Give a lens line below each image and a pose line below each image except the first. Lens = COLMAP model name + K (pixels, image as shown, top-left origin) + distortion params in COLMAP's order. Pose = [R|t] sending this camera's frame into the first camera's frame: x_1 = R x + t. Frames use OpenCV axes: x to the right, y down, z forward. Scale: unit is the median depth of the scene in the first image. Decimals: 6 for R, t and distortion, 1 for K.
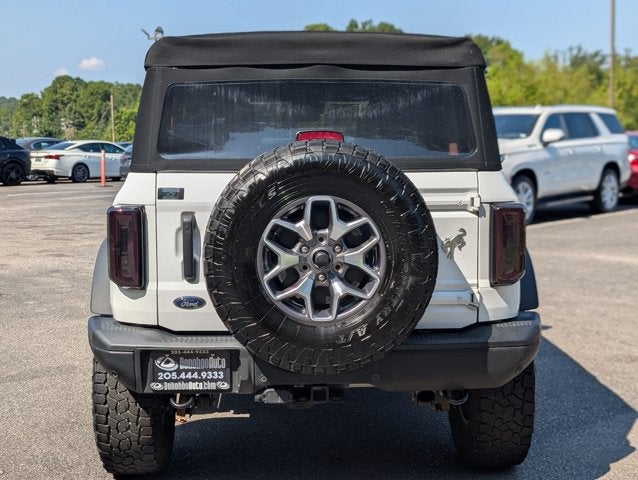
lens RADIAL K [[997.3, 0, 319.0], [0, 997.3, 240.0], [0, 0, 1]] dist [0.086505, 0.052920]
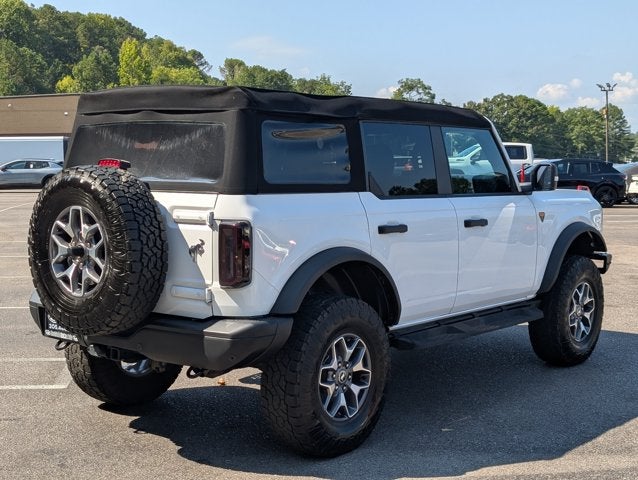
lens RADIAL K [[997.3, 0, 319.0], [0, 997.3, 240.0], [0, 0, 1]] dist [0.086505, 0.052920]
pose [[0.734021, 0.065239, -0.675986, 1.110413], [-0.080549, 0.996712, 0.008728, -0.033492], [0.674333, 0.048043, 0.736862, 0.178034]]
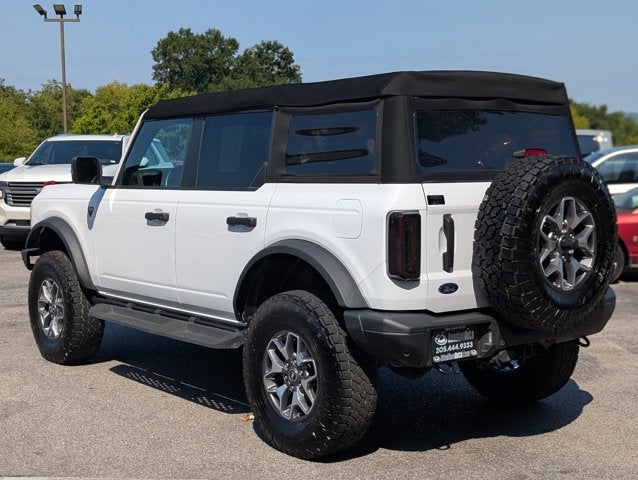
lens RADIAL K [[968.1, 0, 318.9], [0, 968.1, 224.8], [0, 0, 1]] dist [0.031934, 0.004047]
pose [[0.811213, -0.041008, 0.583310, -0.949537], [0.063852, 0.997785, -0.018653, -0.002945], [-0.581254, 0.052377, 0.812035, 0.124381]]
